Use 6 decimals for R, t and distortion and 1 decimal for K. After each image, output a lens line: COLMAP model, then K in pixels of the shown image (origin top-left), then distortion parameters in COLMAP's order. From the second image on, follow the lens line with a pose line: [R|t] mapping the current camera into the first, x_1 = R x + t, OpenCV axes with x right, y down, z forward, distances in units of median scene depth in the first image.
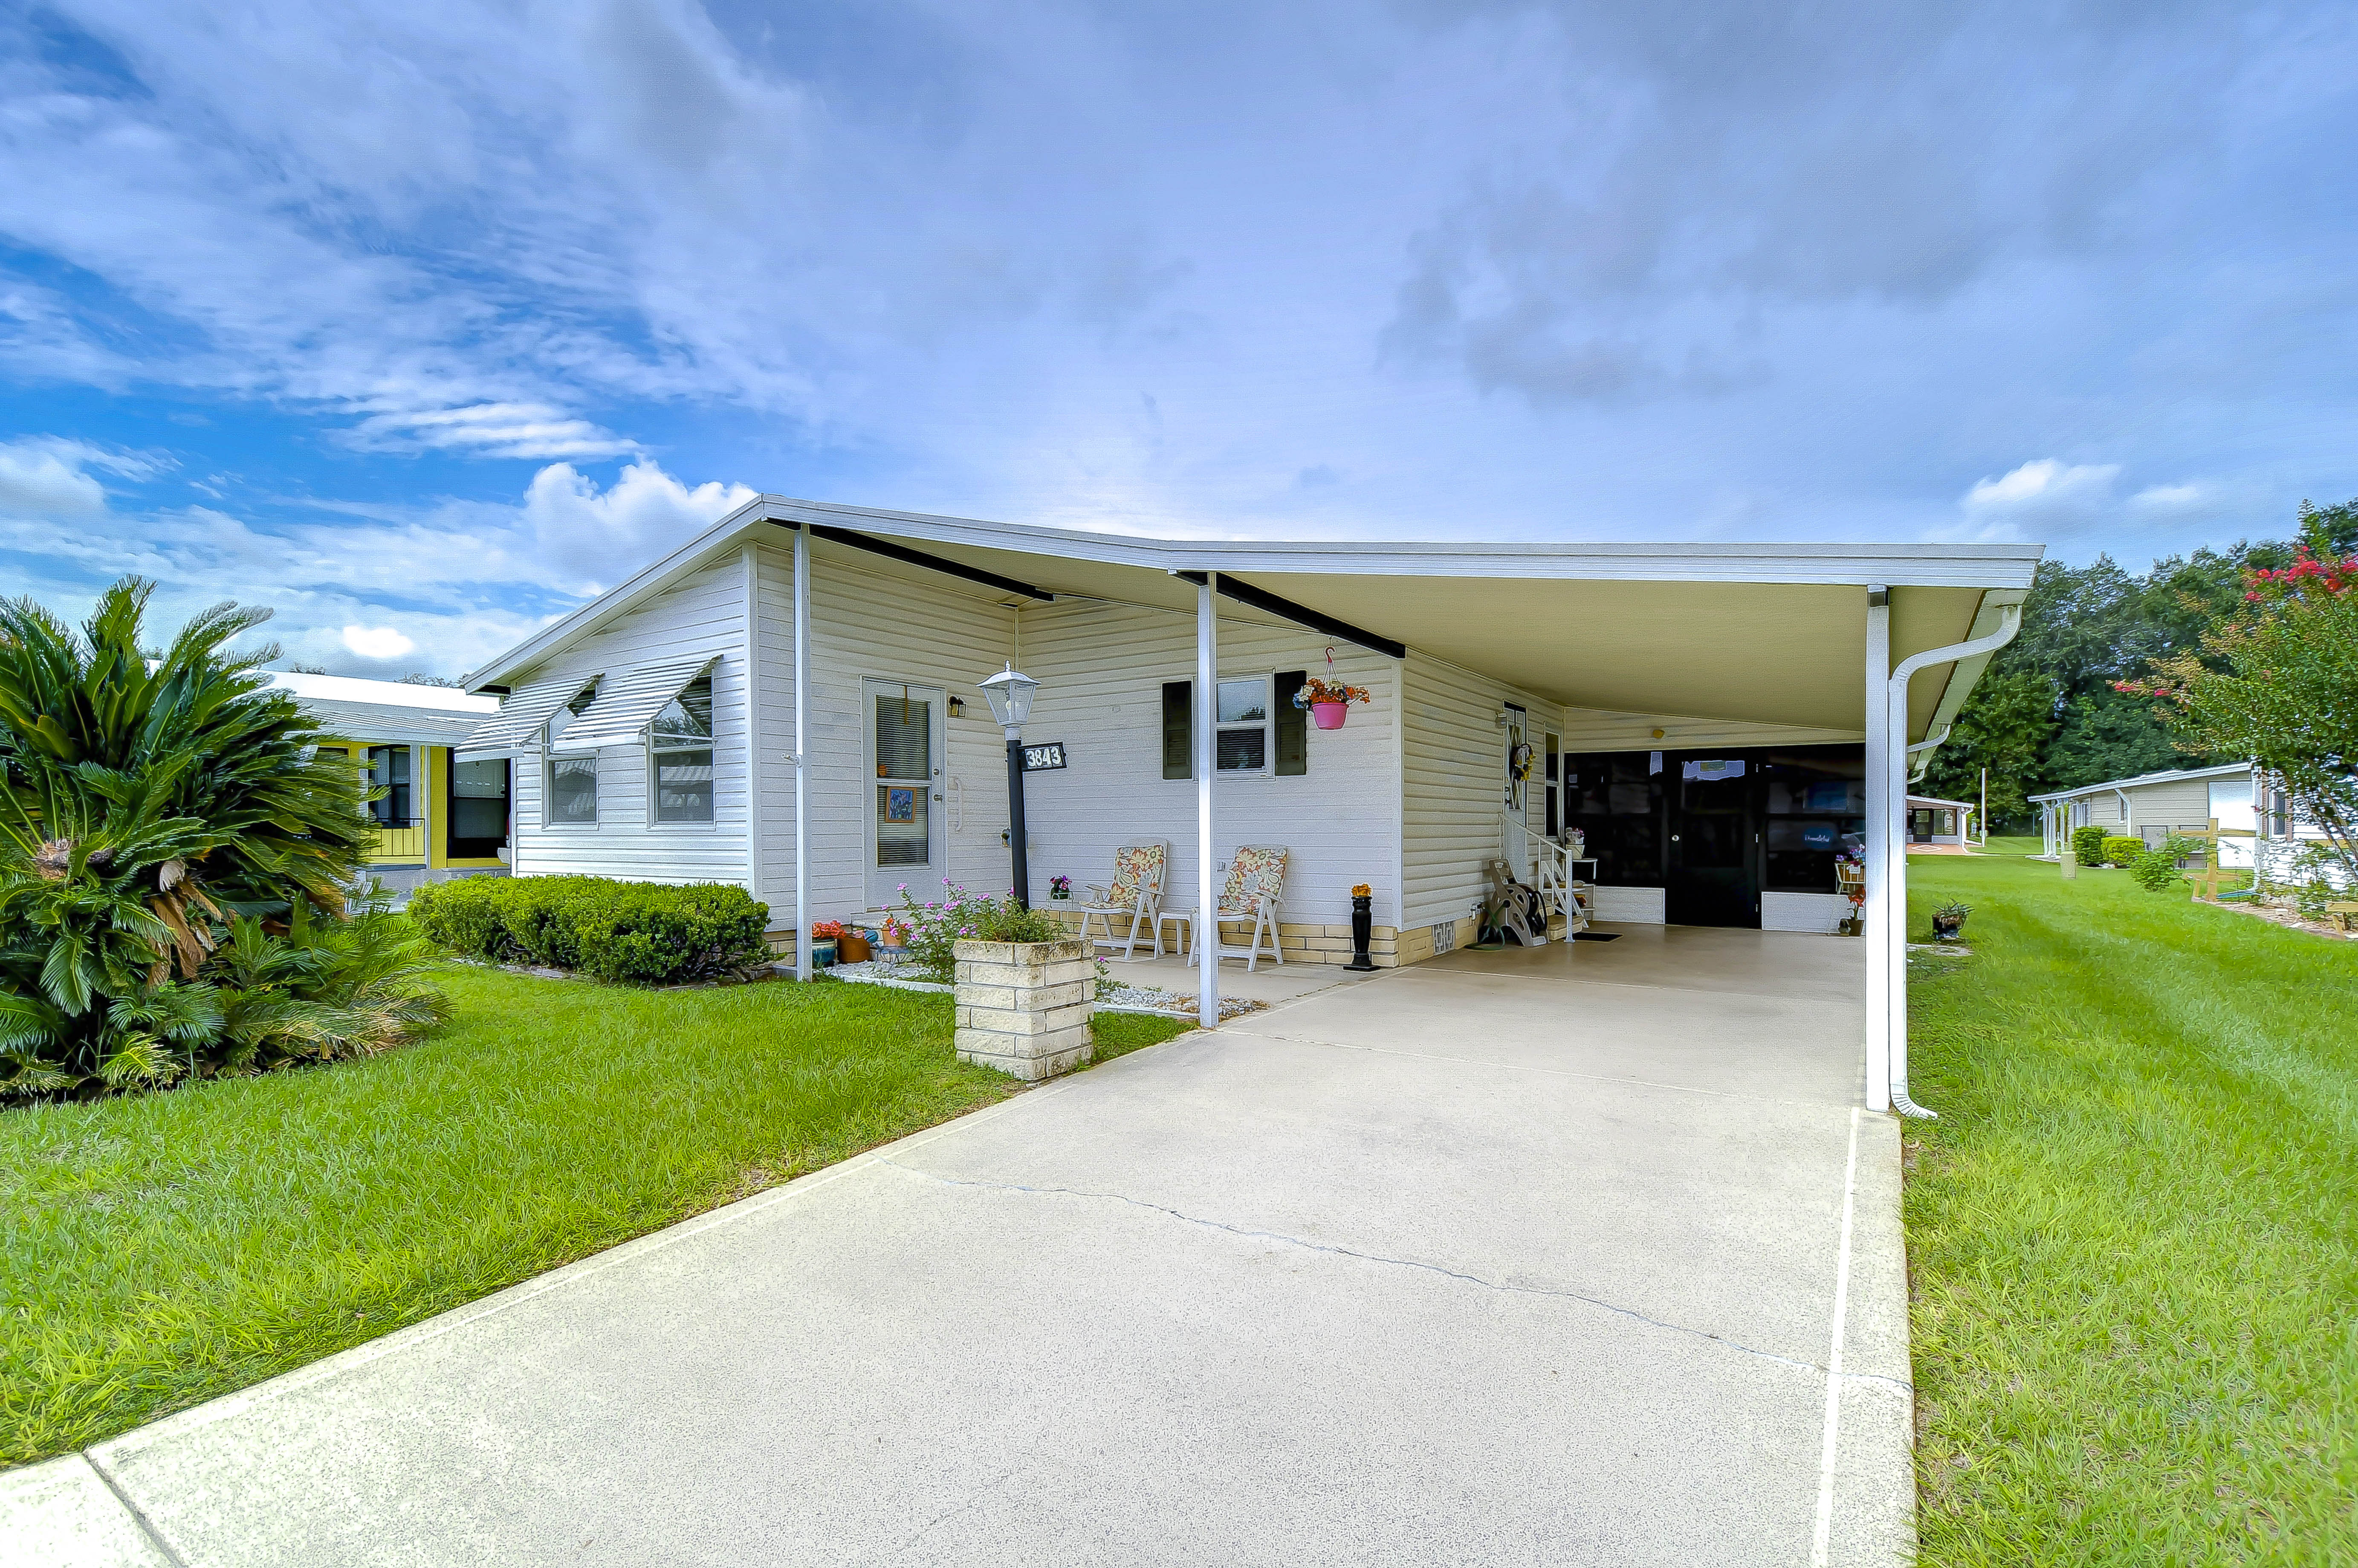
lens RADIAL K [[1051.2, 0, 1182.6], [0, 1051.2, 813.8], [0, 0, 1]] dist [-0.000377, -0.000493]
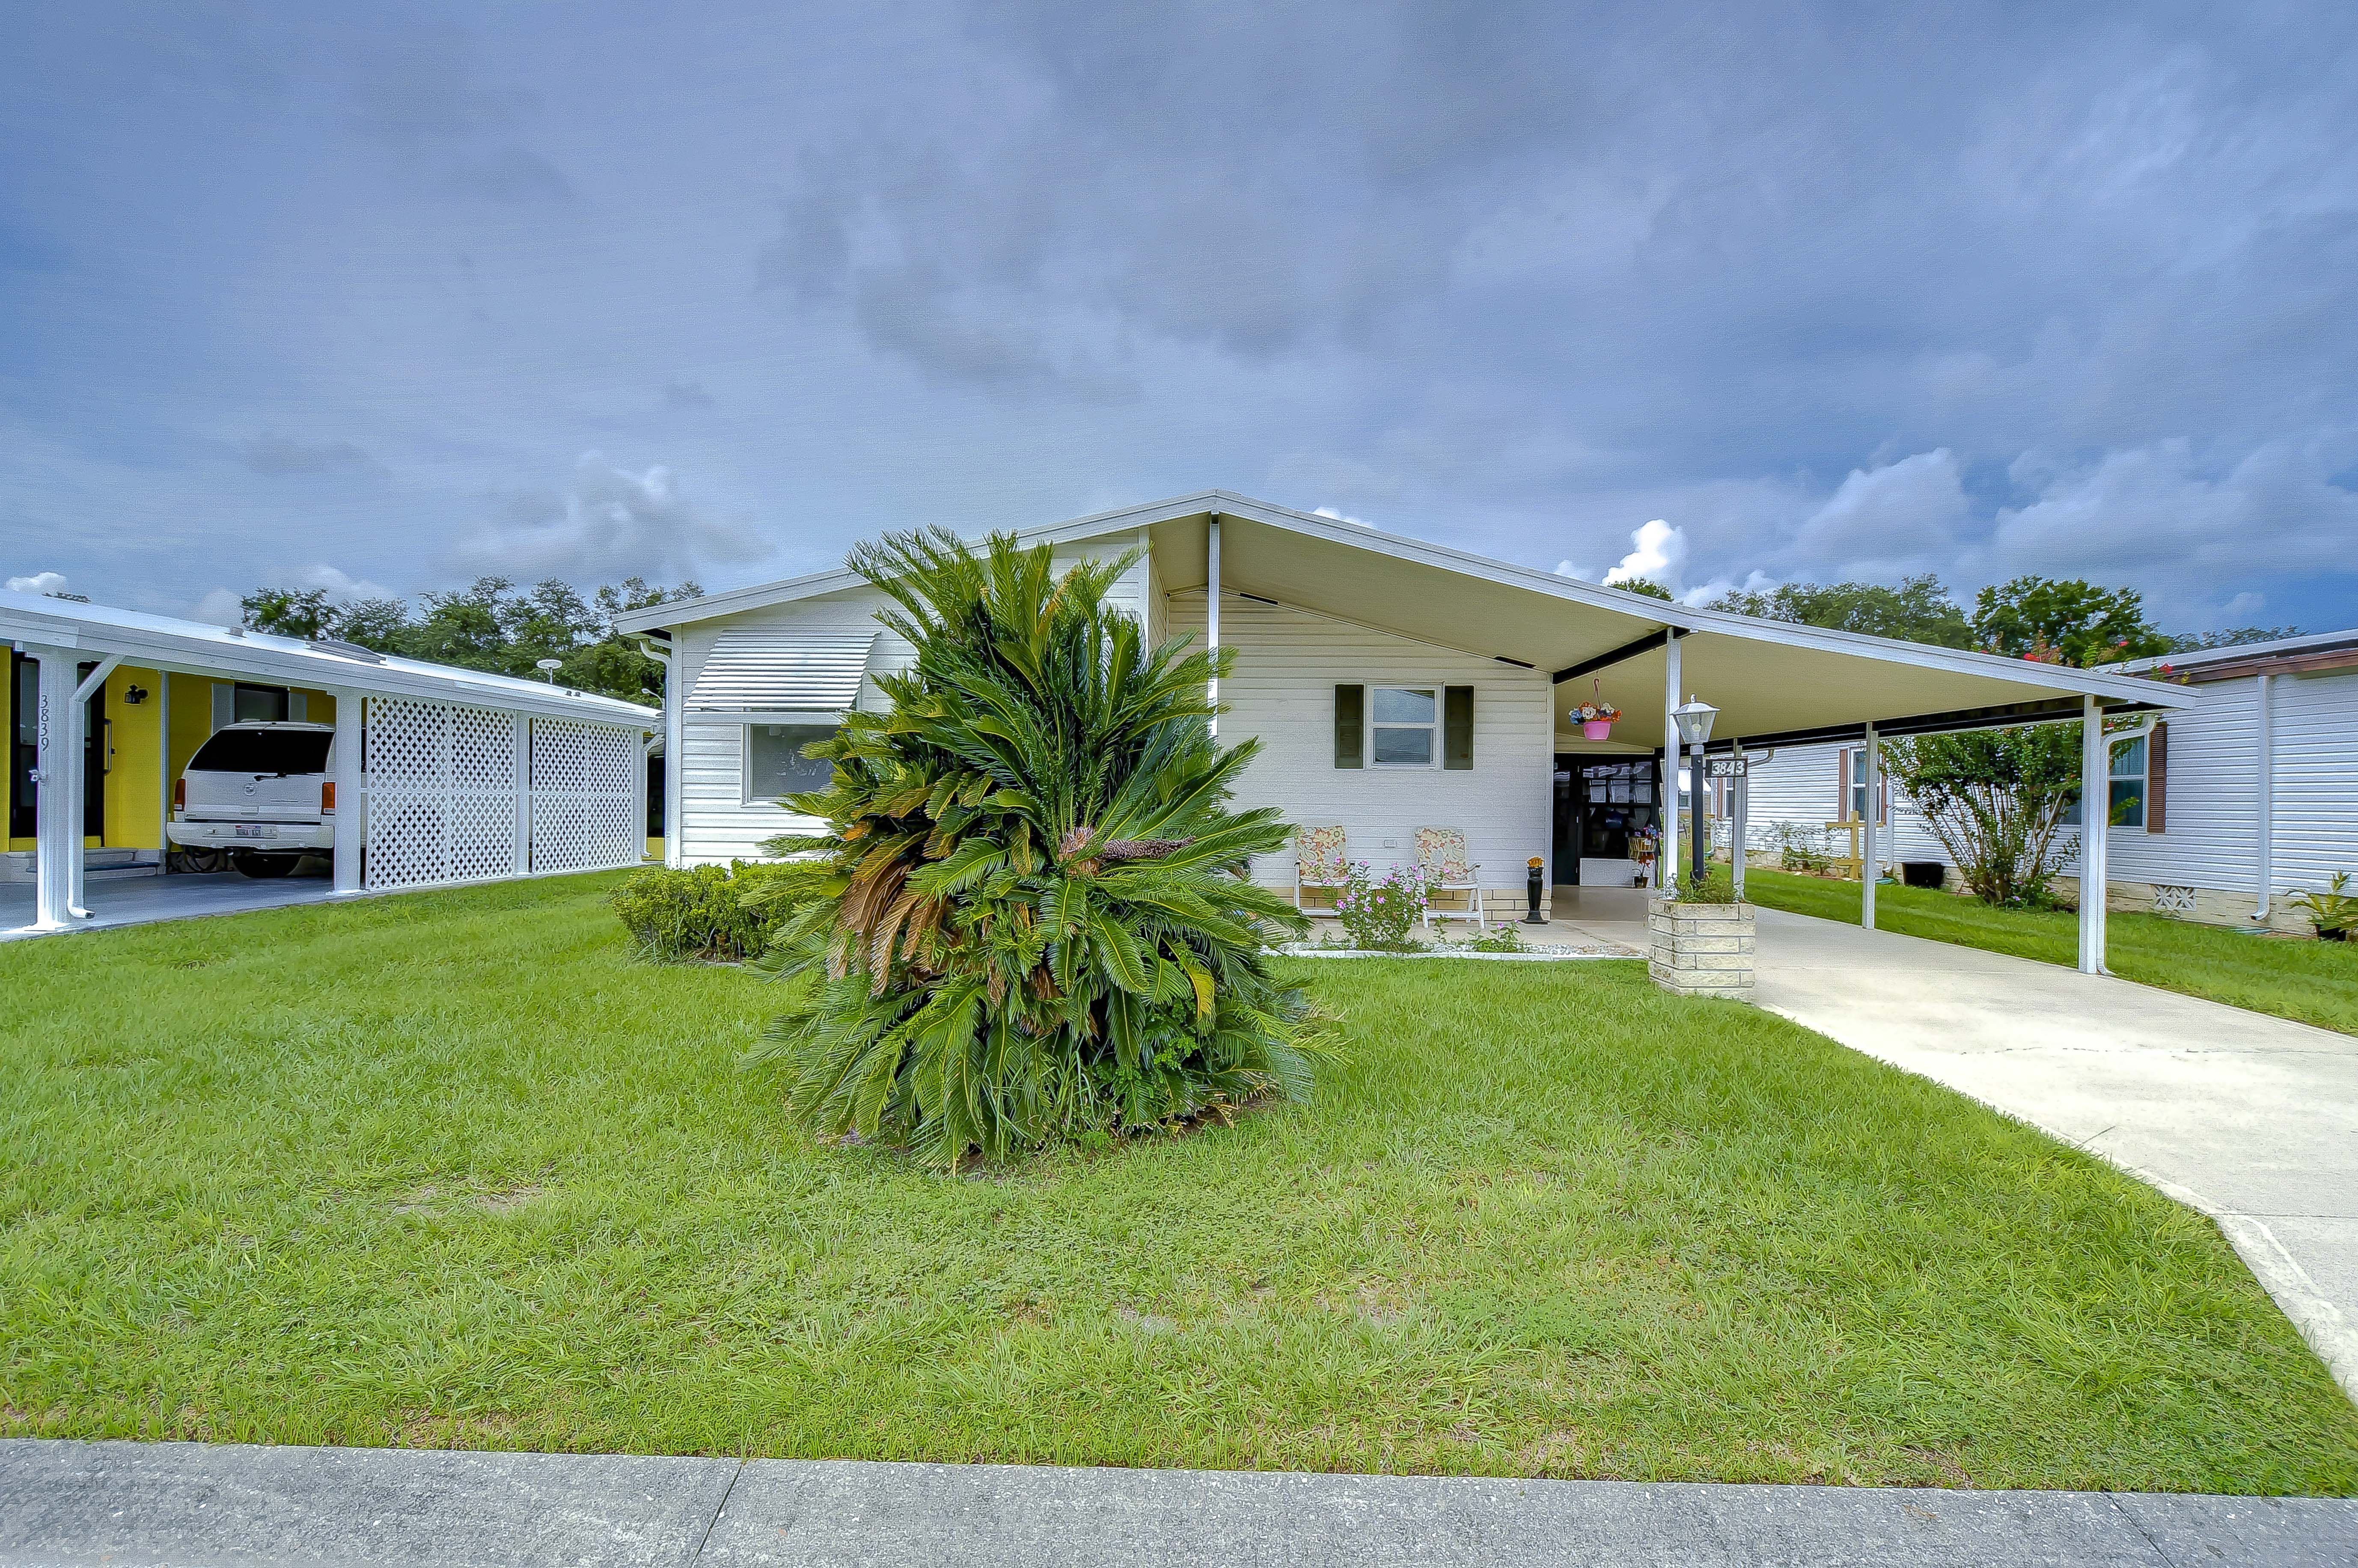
lens RADIAL K [[1075.9, 0, 1179.0], [0, 1075.9, 784.0], [0, 0, 1]] dist [0.001334, 0.000248]
pose [[0.850609, 0.021422, 0.525363, -0.793532], [-0.022619, 0.999736, -0.004143, -0.006821], [-0.525313, -0.008359, 0.850868, 0.094362]]
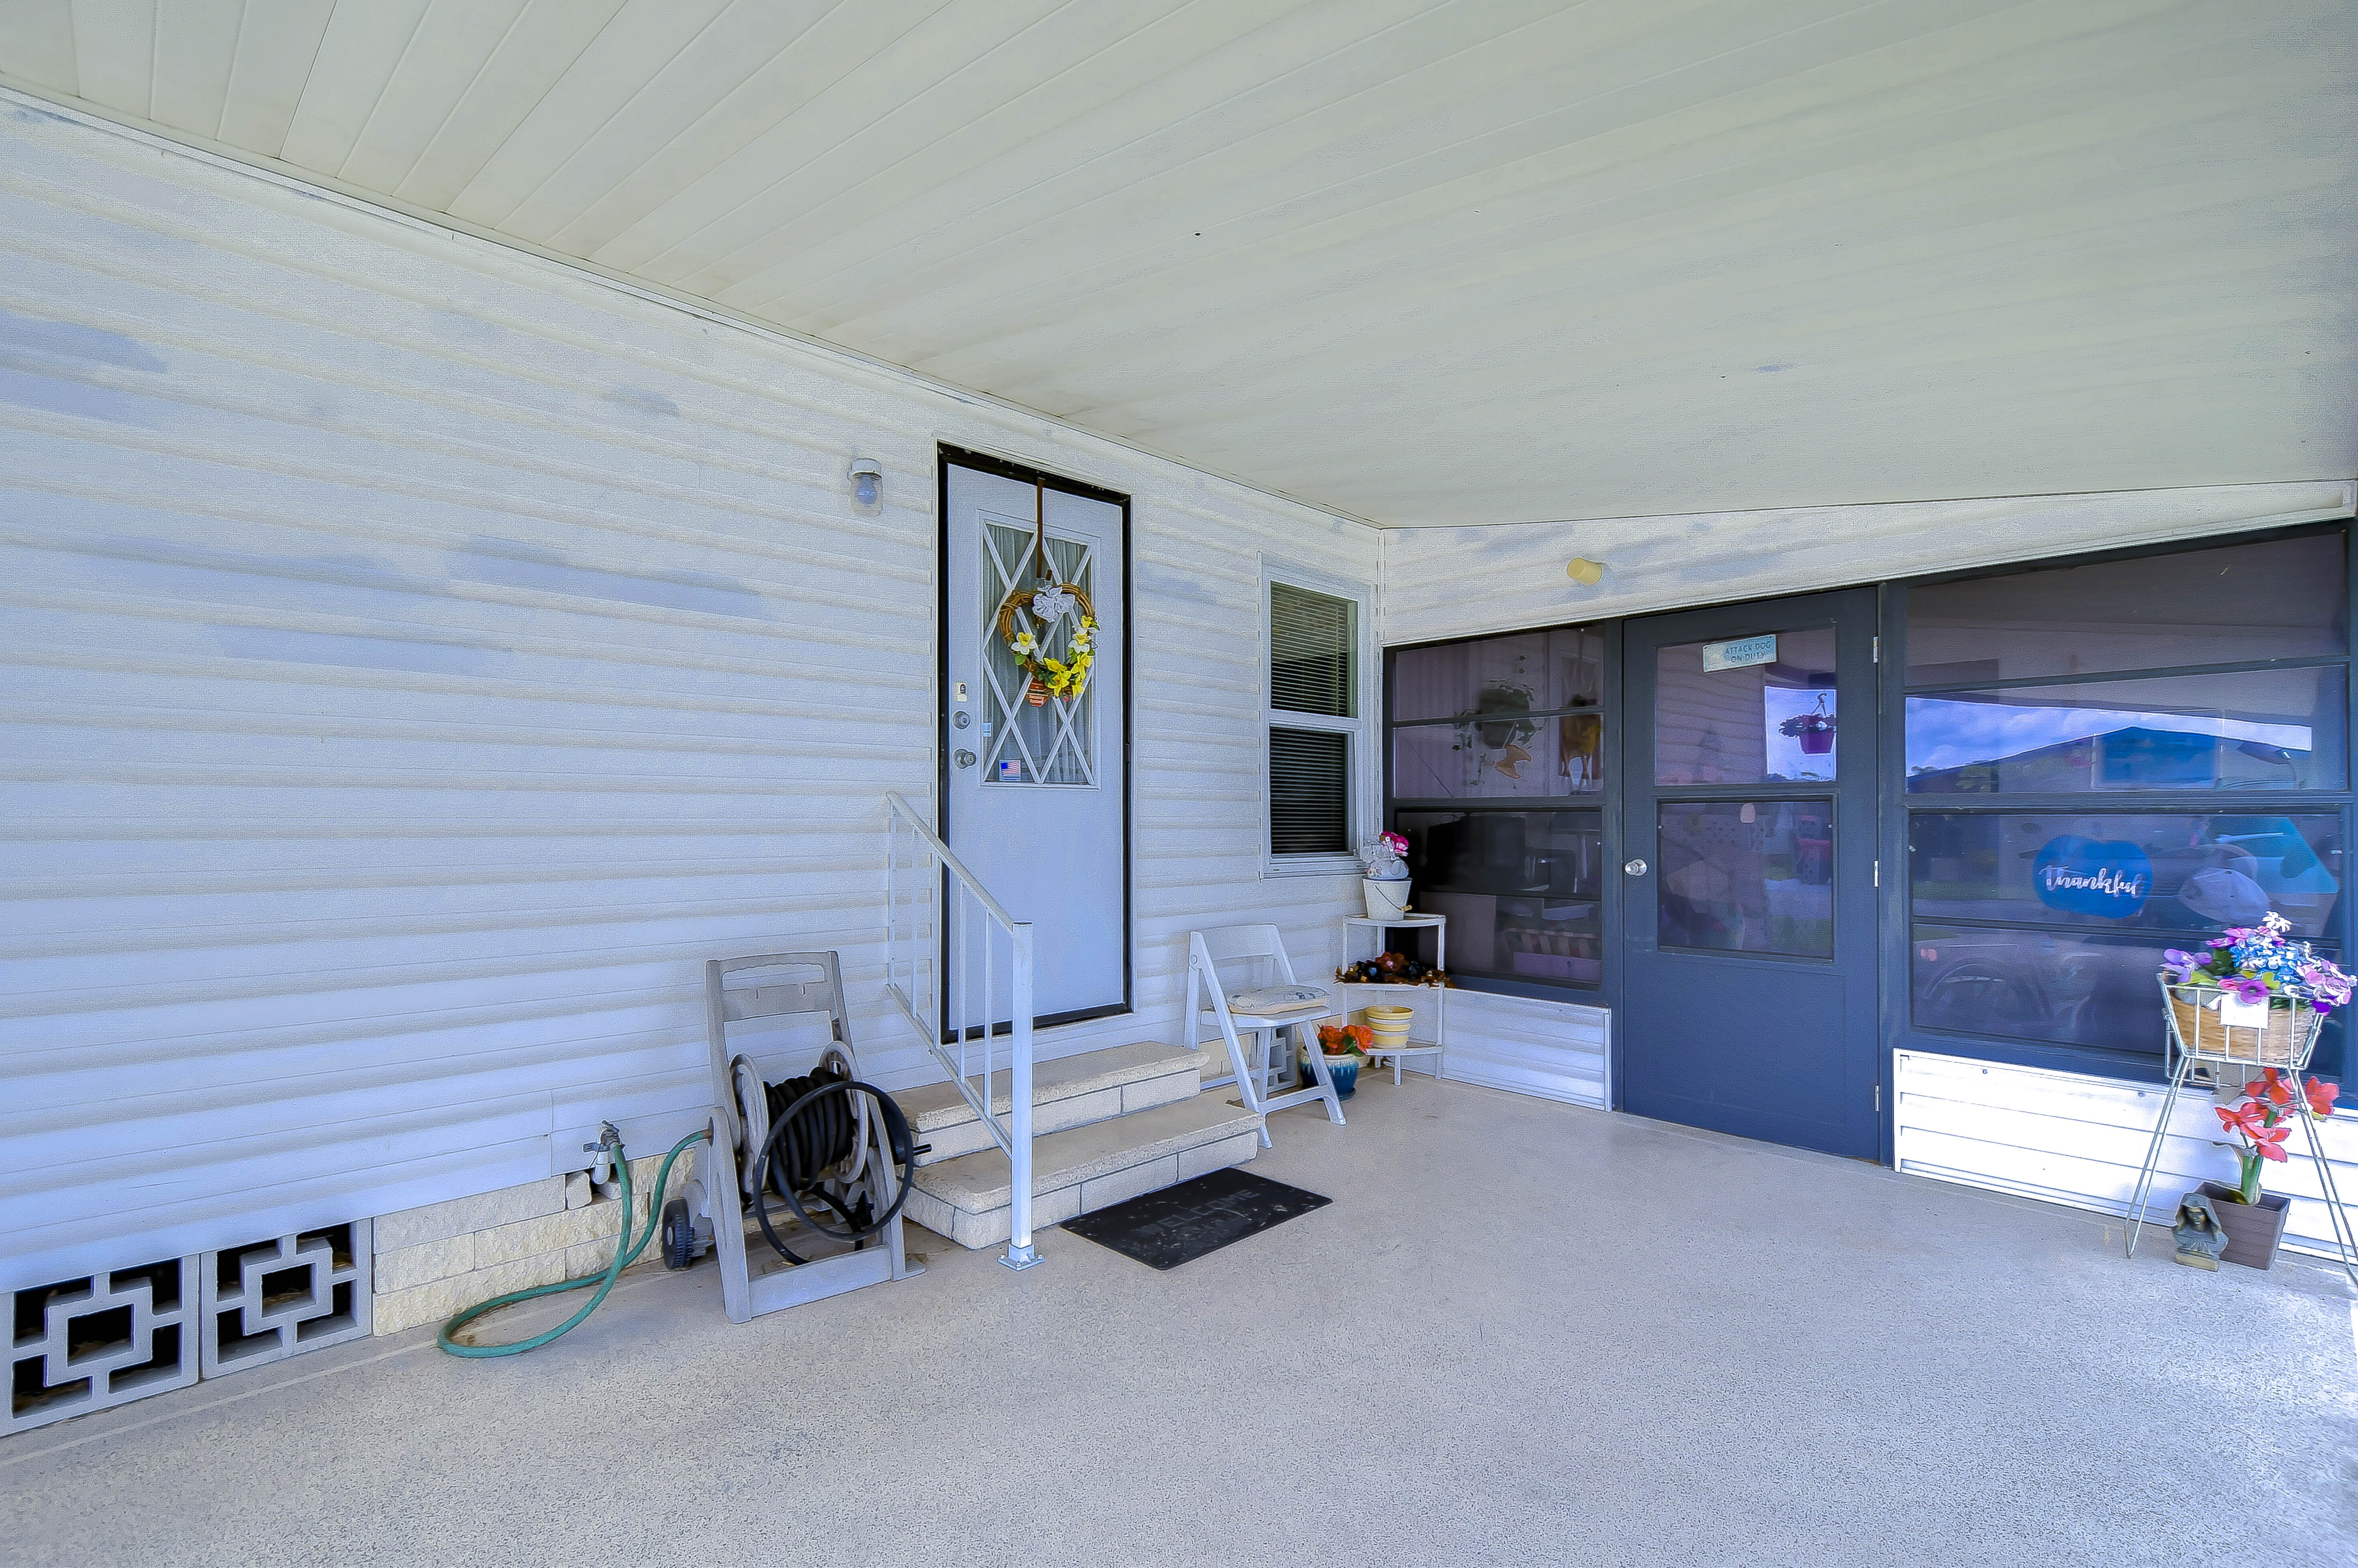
lens RADIAL K [[1064.8, 0, 1180.4], [0, 1064.8, 810.0], [0, 0, 1]] dist [-0.000879, -0.000812]
pose [[0.978115, 0.000608, -0.208062, 0.511632], [0.000040, 0.999995, 0.003112, 0.003342], [0.208063, -0.003052, 0.978111, 0.807365]]
